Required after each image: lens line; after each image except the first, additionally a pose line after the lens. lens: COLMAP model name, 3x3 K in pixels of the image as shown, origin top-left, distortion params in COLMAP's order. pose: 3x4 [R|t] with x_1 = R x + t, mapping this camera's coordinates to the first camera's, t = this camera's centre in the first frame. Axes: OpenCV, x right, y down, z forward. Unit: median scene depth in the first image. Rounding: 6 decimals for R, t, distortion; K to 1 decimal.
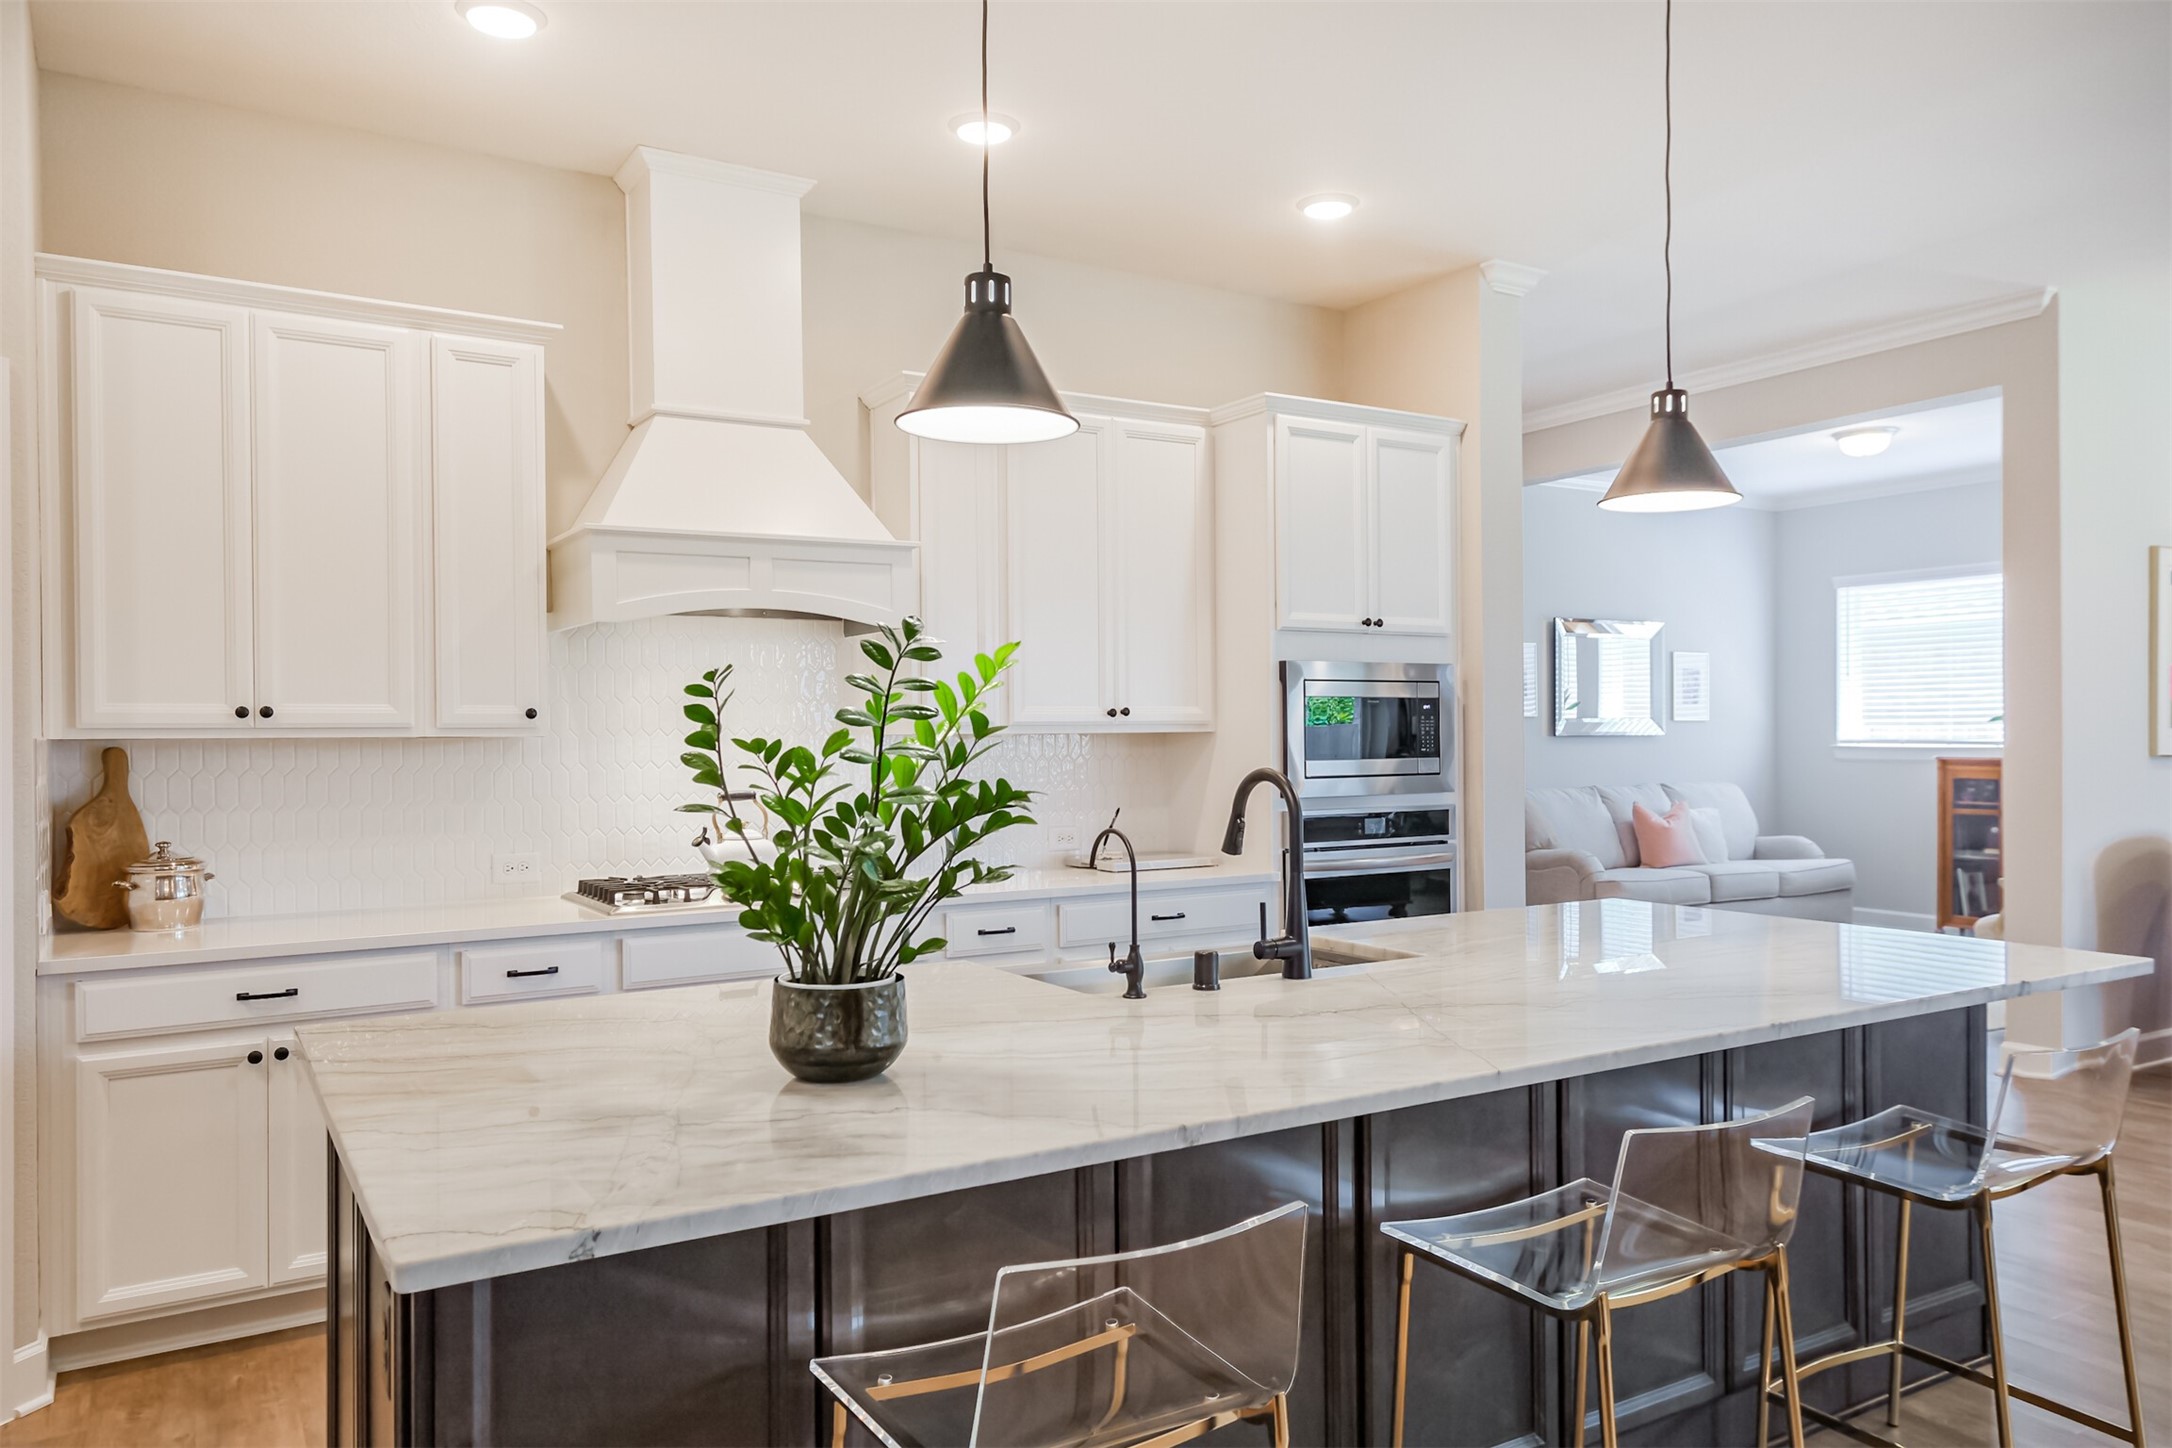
lens RADIAL K [[1500.5, 0, 1081.8], [0, 1500.5, 731.8], [0, 0, 1]] dist [0.020956, -0.001307]
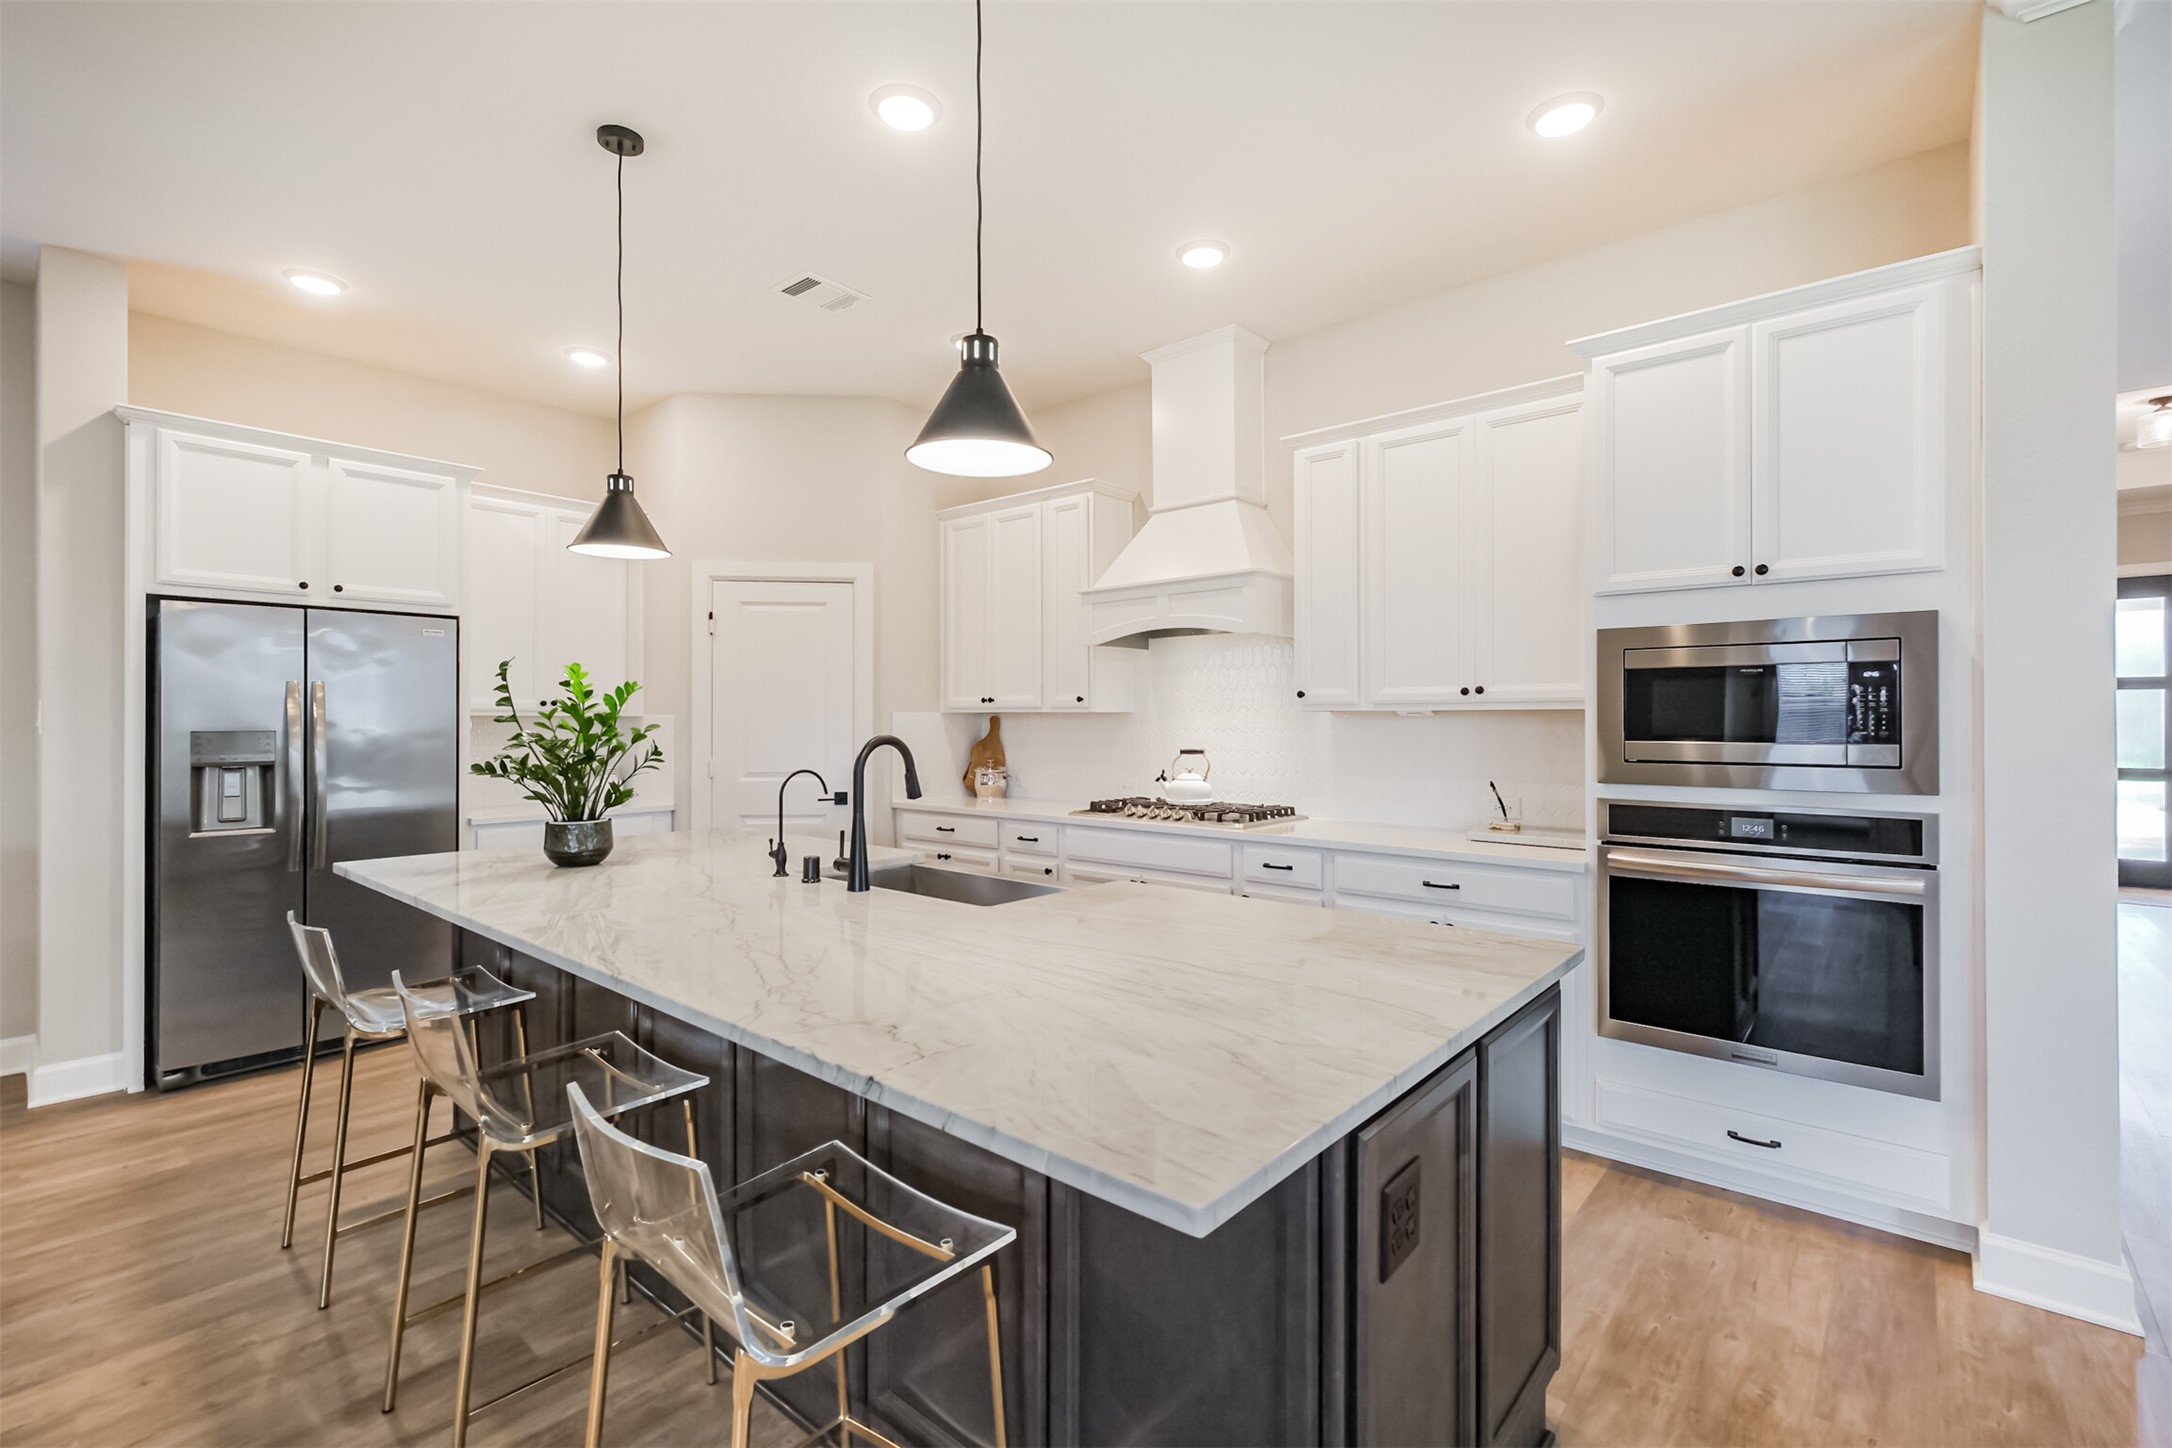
lens RADIAL K [[958.0, 0, 1088.5], [0, 958.0, 717.2], [0, 0, 1]] dist [0.005467, 0.000105]
pose [[0.315255, 0.006517, -0.948985, 0.584964], [-0.000204, 0.999977, 0.006799, 0.001276], [0.949007, -0.001950, 0.315249, 0.526870]]
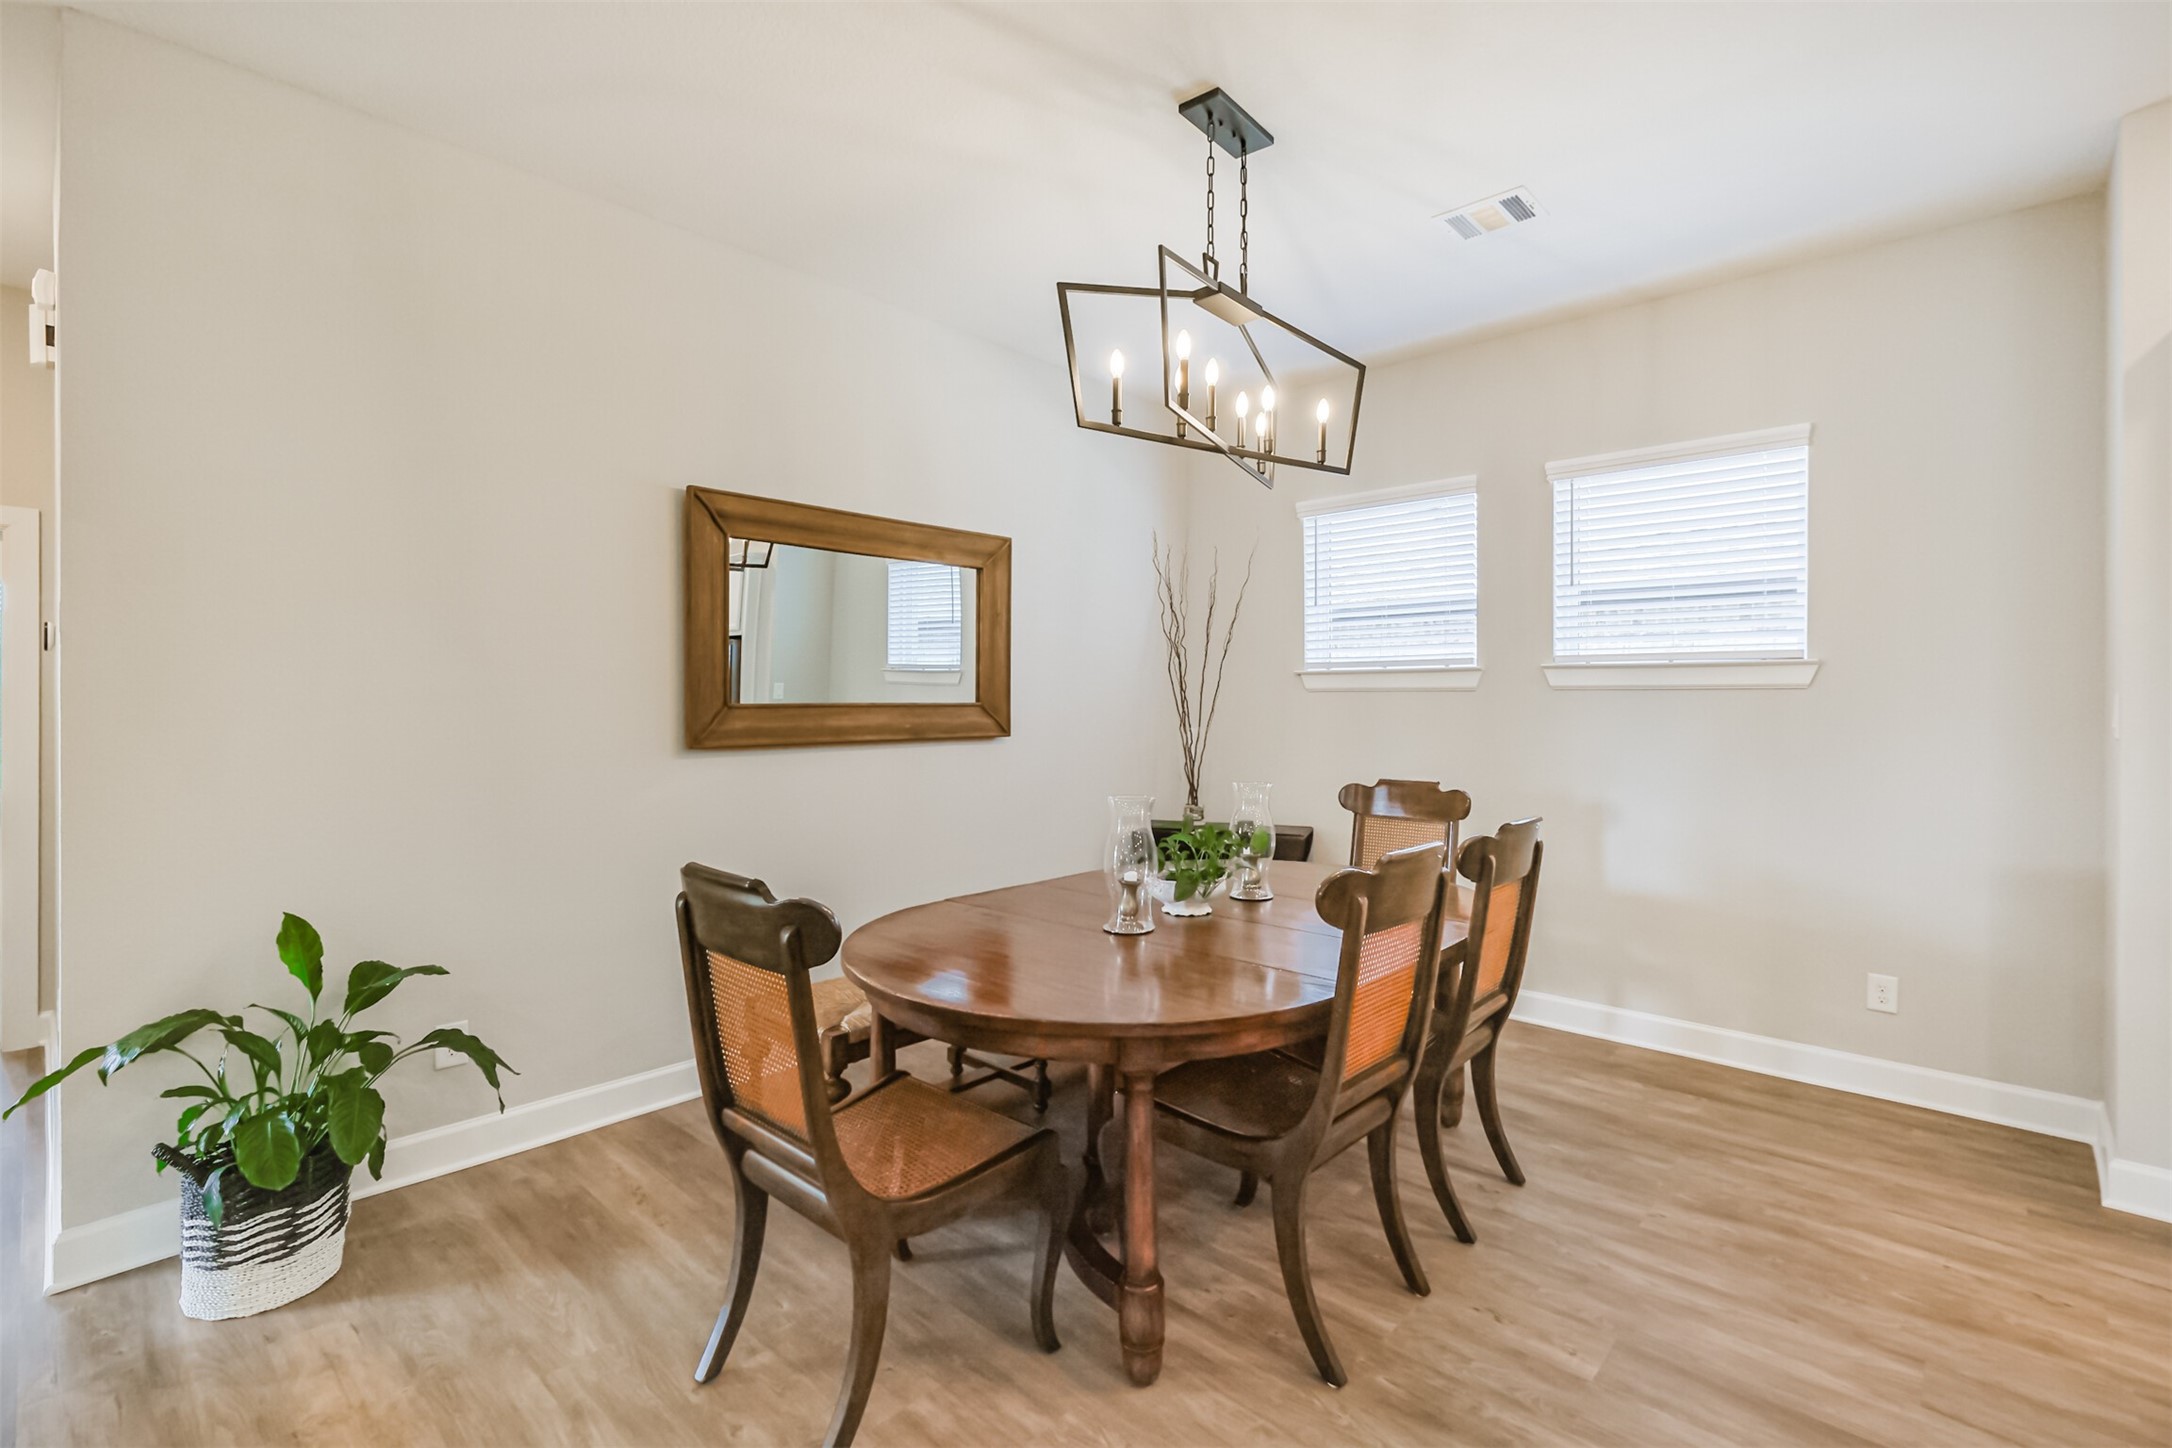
lens RADIAL K [[973.4, 0, 1092.5], [0, 973.4, 707.3], [0, 0, 1]] dist [0.001022, 0.000024]
pose [[-0.959113, 0.005822, -0.282963, 0.405258], [0.004921, 0.999980, 0.003894, -0.003813], [0.282980, 0.002342, -0.959123, 0.395438]]
